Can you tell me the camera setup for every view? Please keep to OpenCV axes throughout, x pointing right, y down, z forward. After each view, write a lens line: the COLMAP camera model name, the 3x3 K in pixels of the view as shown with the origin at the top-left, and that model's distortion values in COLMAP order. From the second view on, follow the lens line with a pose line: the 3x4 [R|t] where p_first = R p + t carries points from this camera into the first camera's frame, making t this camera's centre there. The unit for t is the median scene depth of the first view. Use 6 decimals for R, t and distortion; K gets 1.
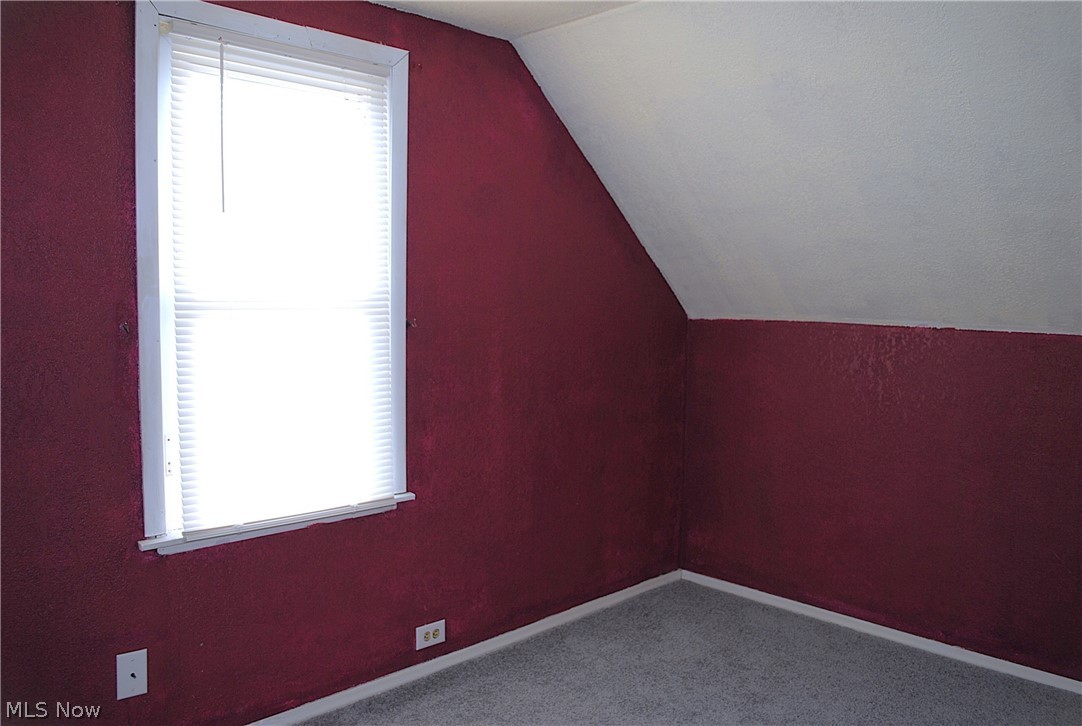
lens RADIAL K [[871.4, 0, 540.9], [0, 871.4, 381.9], [0, 0, 1]] dist [-0.089728, 0.001960]
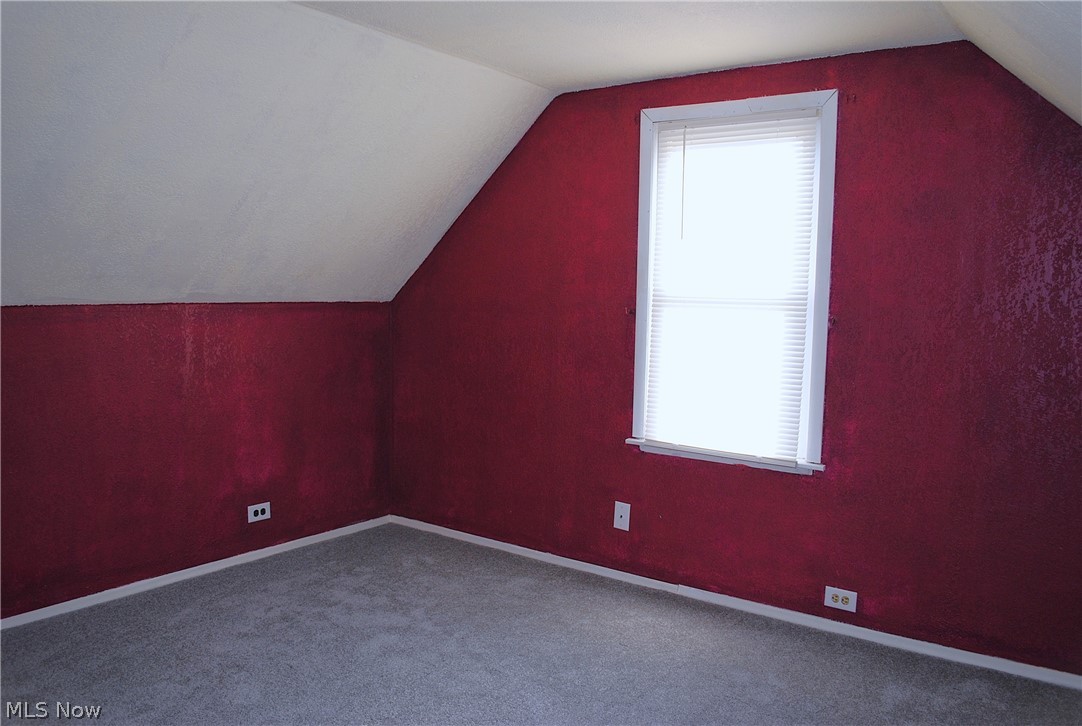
lens RADIAL K [[858.4, 0, 549.3], [0, 858.4, 365.3], [0, 0, 1]] dist [-0.085044, 0.013605]
pose [[0.135070, 0.084182, -0.987253, 1.065003], [-0.112078, 0.991287, 0.069193, -0.050028], [0.984477, 0.101304, 0.143328, 0.534362]]
